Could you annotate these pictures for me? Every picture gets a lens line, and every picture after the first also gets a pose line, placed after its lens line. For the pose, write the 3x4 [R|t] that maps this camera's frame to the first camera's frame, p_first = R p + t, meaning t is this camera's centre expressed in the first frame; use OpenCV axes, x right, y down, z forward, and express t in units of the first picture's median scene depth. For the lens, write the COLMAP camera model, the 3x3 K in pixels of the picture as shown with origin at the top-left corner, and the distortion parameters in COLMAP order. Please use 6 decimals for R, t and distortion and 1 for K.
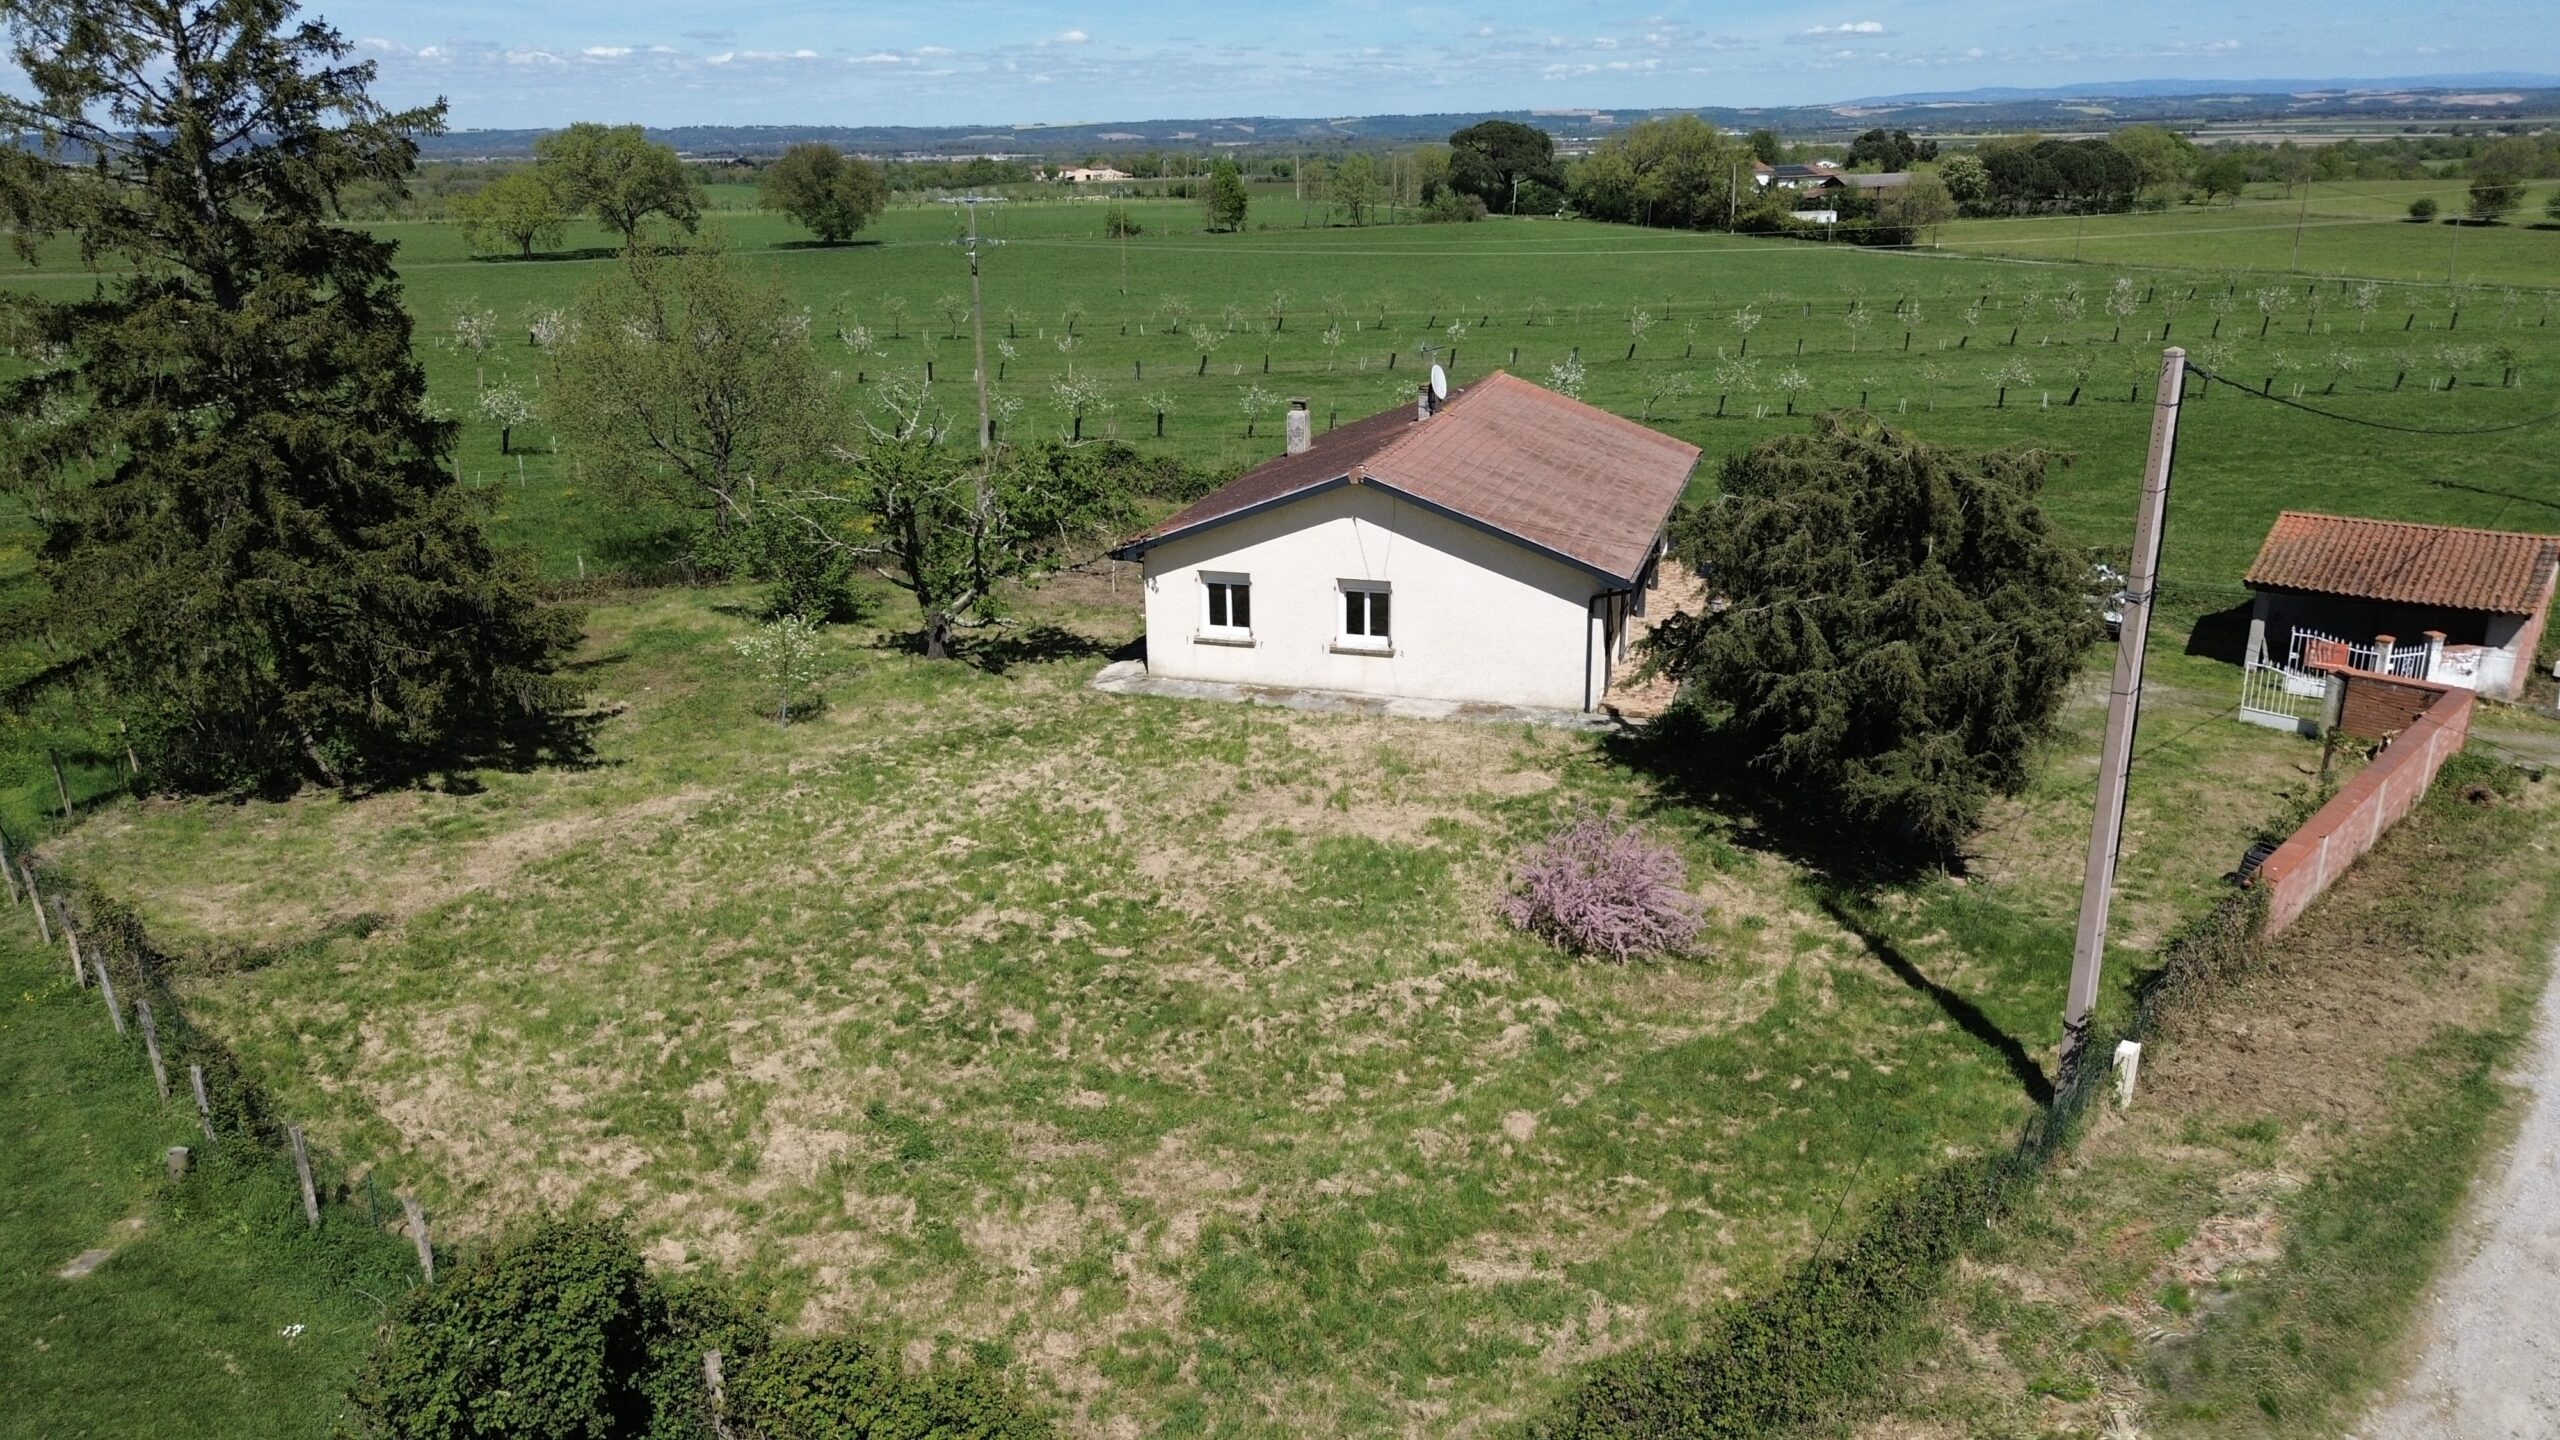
lens RADIAL K [[1829.1, 0, 1280.0], [0, 1829.1, 720.0], [0, 0, 1]] dist [0.080348, -0.064494]
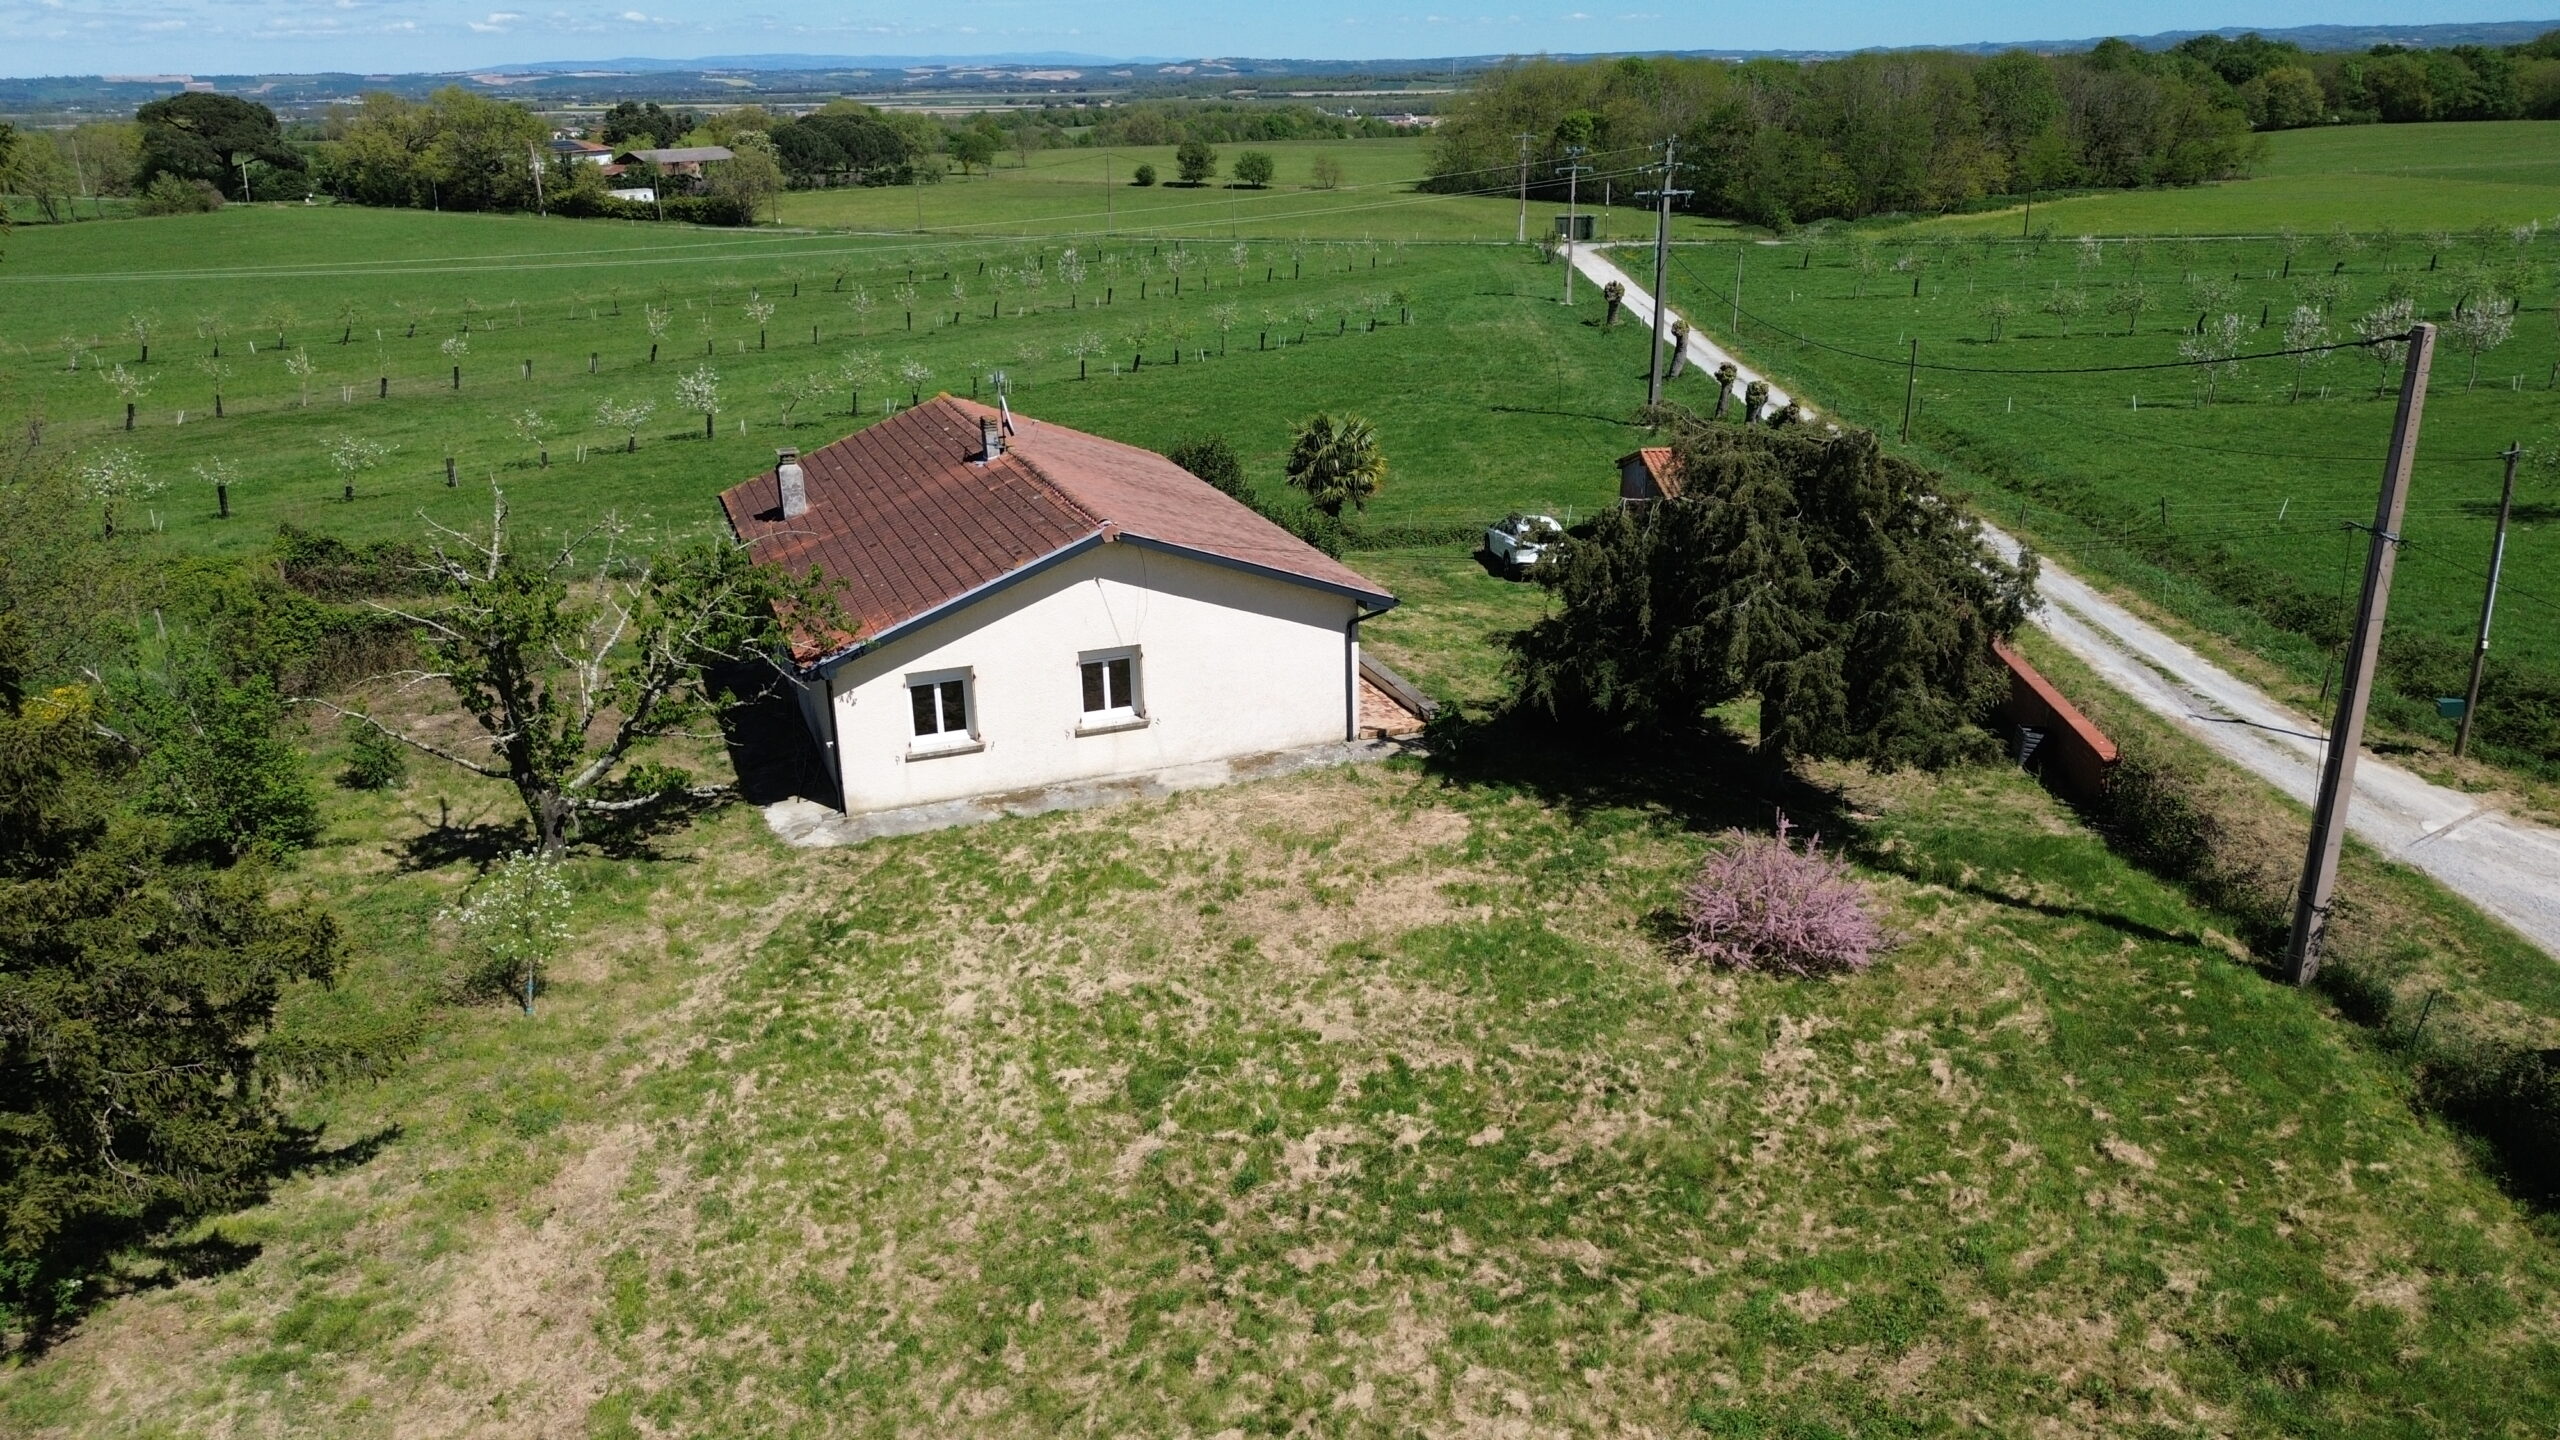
lens RADIAL K [[1829.1, 0, 1280.0], [0, 1829.1, 720.0], [0, 0, 1]] dist [0.080348, -0.064494]
pose [[0.786007, -0.210008, 0.581454, -0.390437], [0.201643, 0.976187, 0.079998, -0.092540], [-0.584408, 0.054367, 0.809637, 0.233734]]
